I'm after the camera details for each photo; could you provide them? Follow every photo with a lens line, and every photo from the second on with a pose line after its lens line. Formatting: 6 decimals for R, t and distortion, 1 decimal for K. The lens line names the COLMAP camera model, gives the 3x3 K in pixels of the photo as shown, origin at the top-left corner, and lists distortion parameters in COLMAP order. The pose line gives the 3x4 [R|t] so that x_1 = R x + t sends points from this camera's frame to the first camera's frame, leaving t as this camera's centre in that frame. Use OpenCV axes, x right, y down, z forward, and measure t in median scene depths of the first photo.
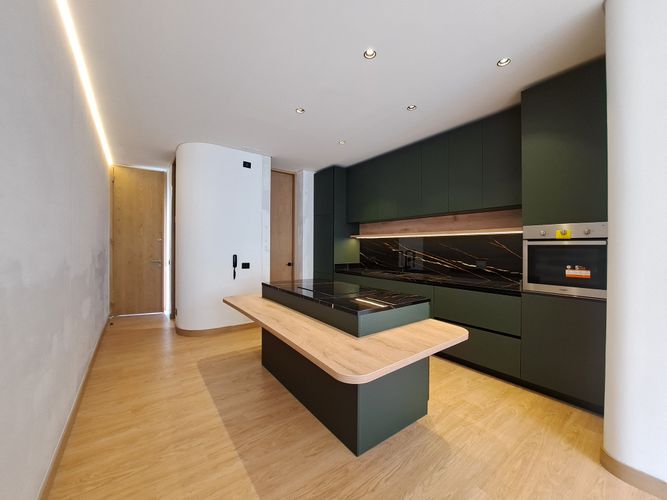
lens RADIAL K [[265.1, 0, 337.8], [0, 265.1, 246.4], [0, 0, 1]] dist [-0.018345, 0.000930]
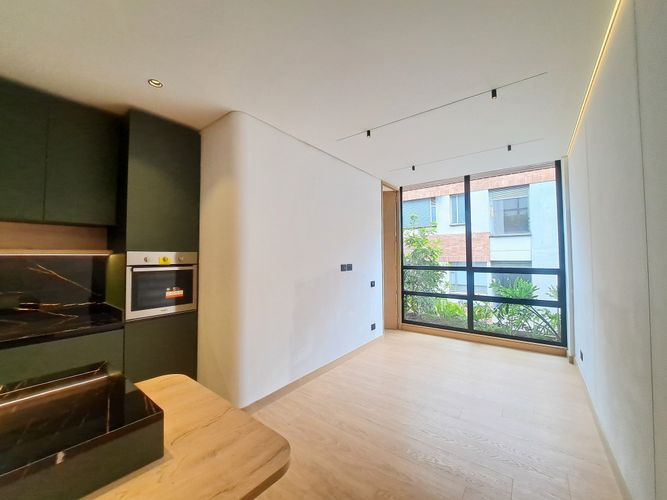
lens RADIAL K [[265.1, 0, 336.5], [0, 265.1, 247.6], [0, 0, 1]] dist [-0.018345, 0.000930]
pose [[-0.268363, 0.029257, 0.962874, -0.258780], [0.000153, 0.999540, -0.030328, -0.041265], [-0.963318, -0.007992, -0.268244, 0.350753]]
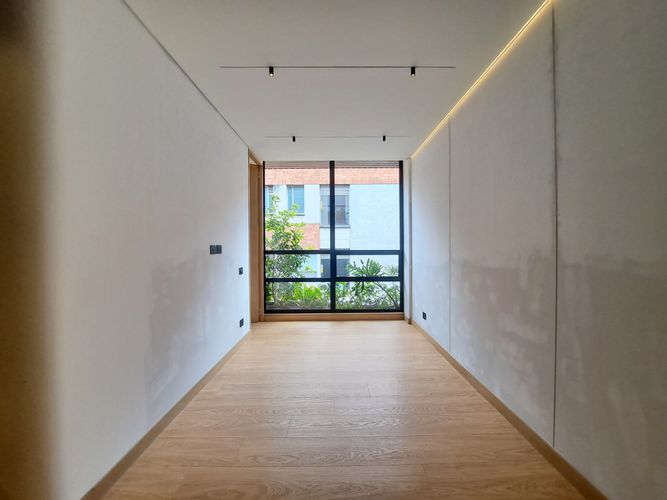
lens RADIAL K [[265.1, 0, 336.5], [0, 265.1, 248.6], [0, 0, 1]] dist [-0.018345, 0.000930]
pose [[-0.797689, -0.002512, 0.603063, -0.023954], [0.001060, 0.999984, 0.005568, -0.002039], [-0.603068, 0.005081, -0.797674, 0.439457]]
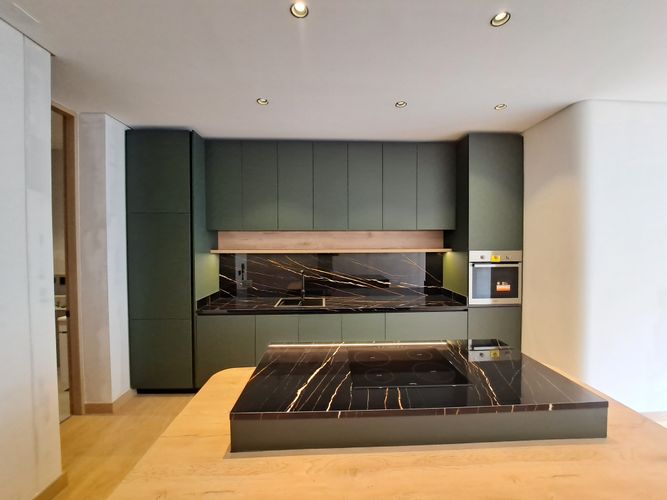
lens RADIAL K [[265.1, 0, 337.3], [0, 265.1, 248.4], [0, 0, 1]] dist [-0.018345, 0.000930]
pose [[0.574323, -0.022190, 0.818328, -0.391871], [0.003683, 0.999692, 0.024524, -0.078585], [-0.818621, -0.011071, 0.574228, 0.530651]]
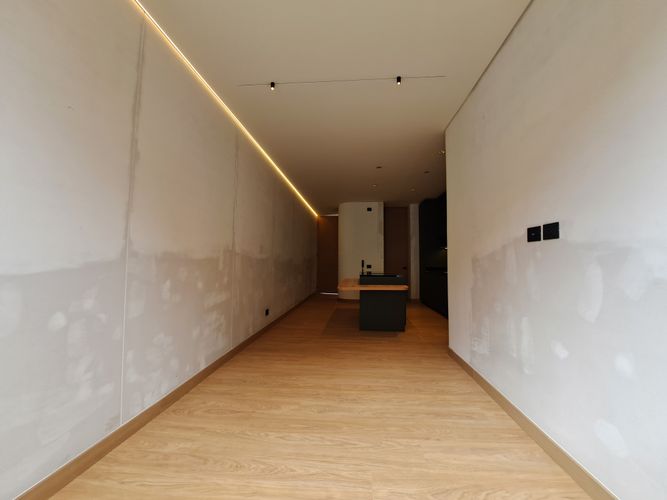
lens RADIAL K [[265.1, 0, 336.3], [0, 265.1, 247.2], [0, 0, 1]] dist [-0.018345, 0.000930]
pose [[0.743819, -0.038984, -0.667243, 0.755041], [-0.000264, 0.998280, -0.058620, 0.054554], [0.668381, 0.043779, 0.742529, -0.515291]]
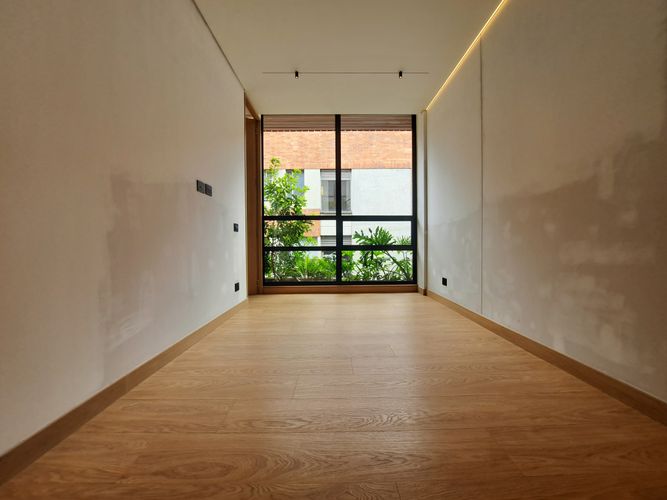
lens RADIAL K [[265.1, 0, 336.4], [0, 265.1, 246.6], [0, 0, 1]] dist [-0.018345, 0.000930]
pose [[-0.800296, -0.005194, 0.599582, 0.078900], [0.001692, 0.999939, 0.010921, 0.139066], [-0.599602, 0.009754, -0.800239, 0.360275]]
